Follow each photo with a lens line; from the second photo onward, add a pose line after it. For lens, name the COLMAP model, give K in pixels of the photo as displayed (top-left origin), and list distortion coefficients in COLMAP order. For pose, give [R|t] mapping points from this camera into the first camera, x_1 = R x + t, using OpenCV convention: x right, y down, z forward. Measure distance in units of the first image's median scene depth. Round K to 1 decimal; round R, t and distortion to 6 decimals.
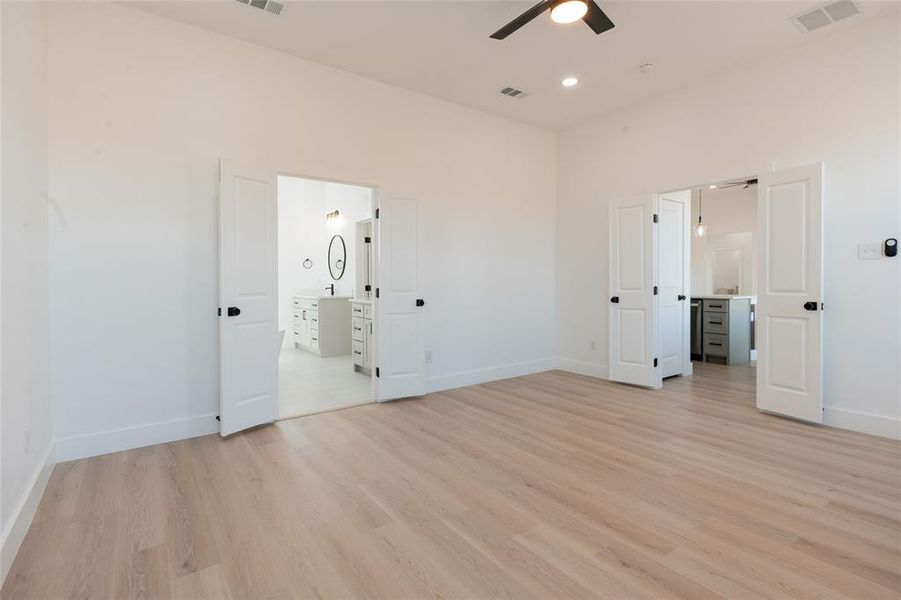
lens RADIAL K [[437.6, 0, 451.4], [0, 437.6, 291.5], [0, 0, 1]] dist [0.002183, 0.000210]
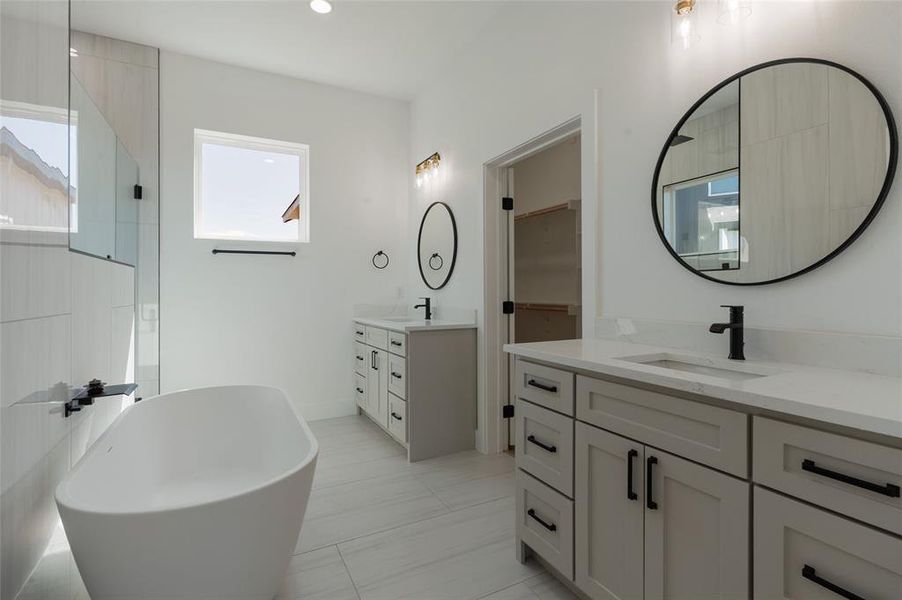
lens RADIAL K [[438.1, 0, 450.9], [0, 438.1, 297.1], [0, 0, 1]] dist [0.002183, 0.000210]
pose [[0.990147, -0.003259, -0.139997, -0.179155], [0.001974, 0.999955, -0.009315, -0.014046], [0.140021, 0.008947, 0.990108, 0.513818]]
